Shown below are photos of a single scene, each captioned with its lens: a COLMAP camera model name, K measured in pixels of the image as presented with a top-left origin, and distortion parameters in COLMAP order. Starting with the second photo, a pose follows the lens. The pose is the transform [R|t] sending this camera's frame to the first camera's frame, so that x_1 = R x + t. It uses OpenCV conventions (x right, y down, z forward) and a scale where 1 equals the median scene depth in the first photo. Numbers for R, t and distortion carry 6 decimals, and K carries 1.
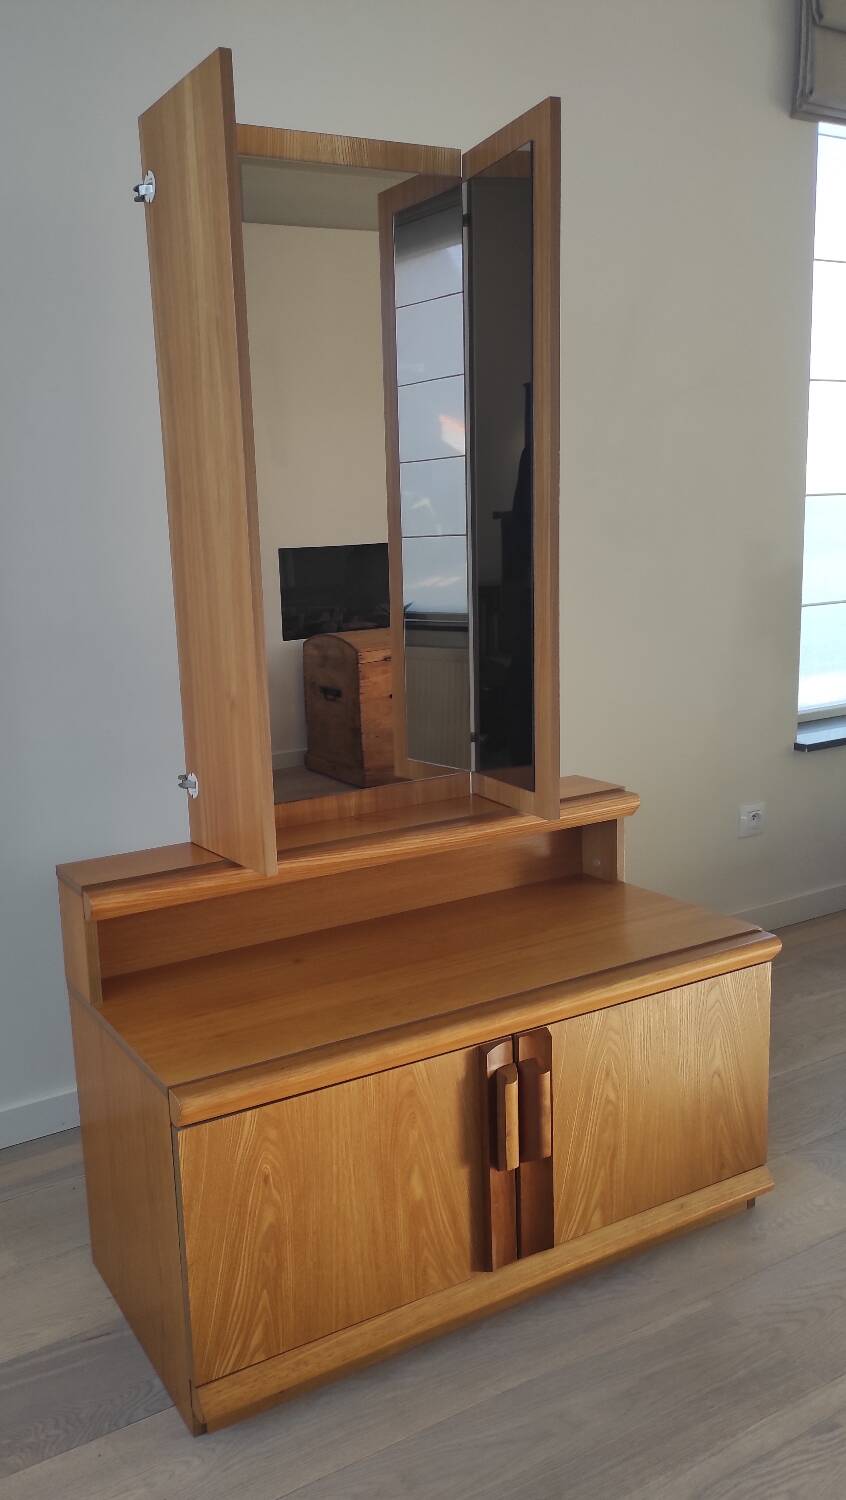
lens RADIAL K [[1136.6, 0, 266.3], [0, 1136.6, 773.5], [0, 0, 1]] dist [0.052669, -0.056607]
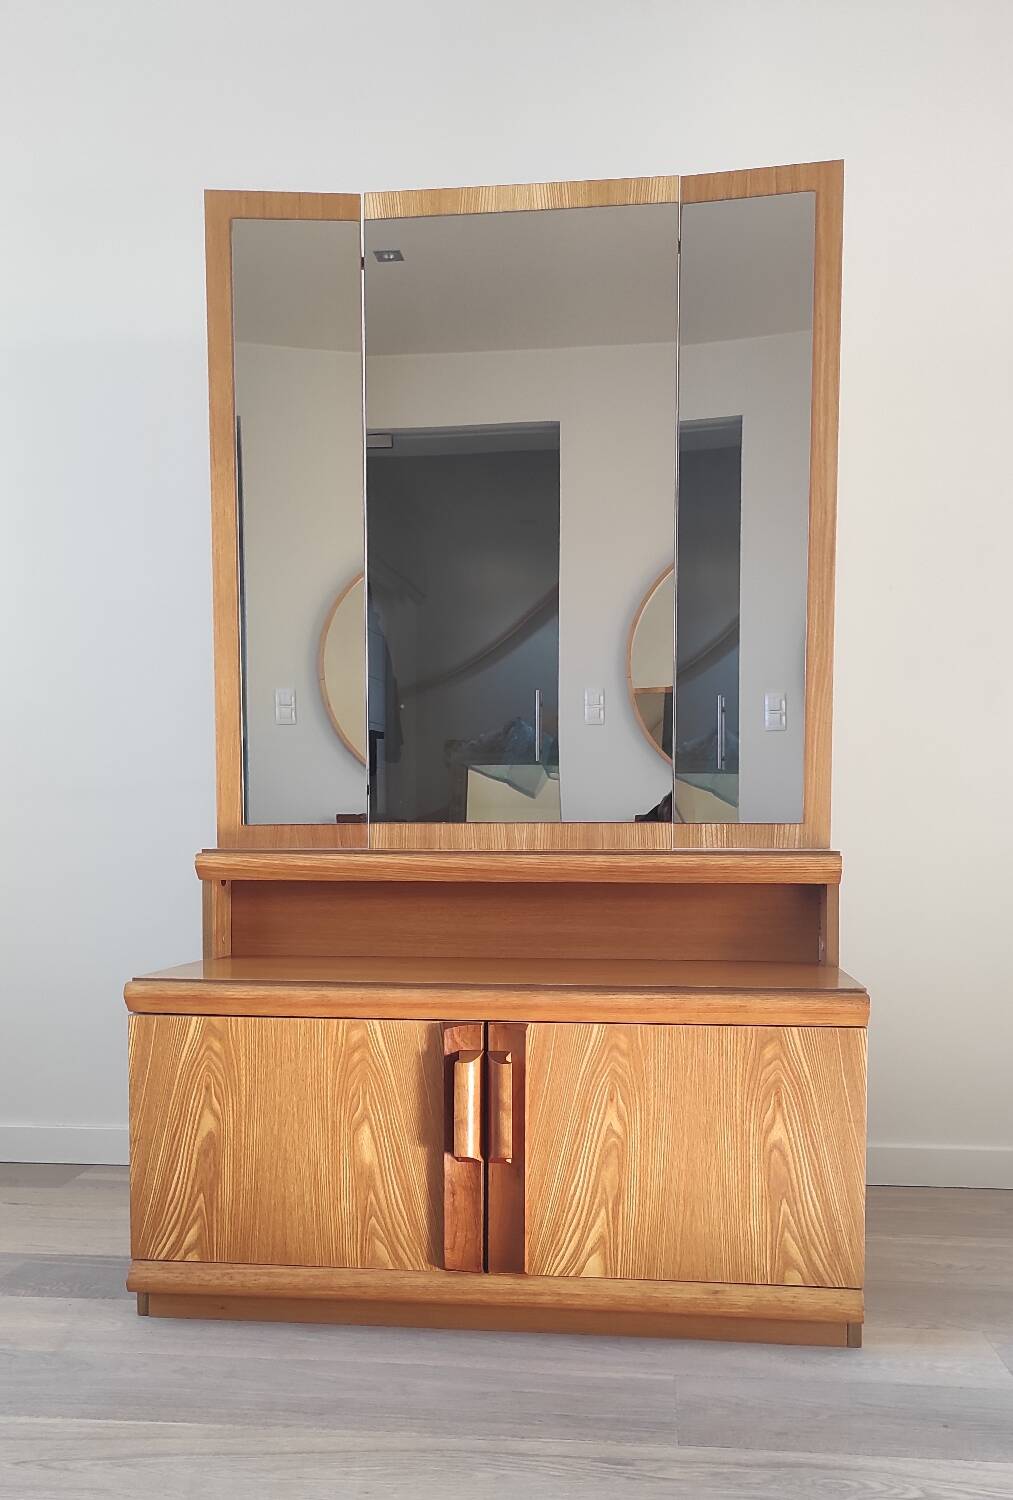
lens RADIAL K [[1375.8, 0, 499.9], [0, 1375.8, 922.6], [0, 0, 1]] dist [0.018555, 0.006942]
pose [[0.836481, 0.091671, -0.540274, 0.858045], [-0.153556, 0.985621, -0.070507, 0.227699], [0.526042, 0.141940, 0.838530, 0.009466]]
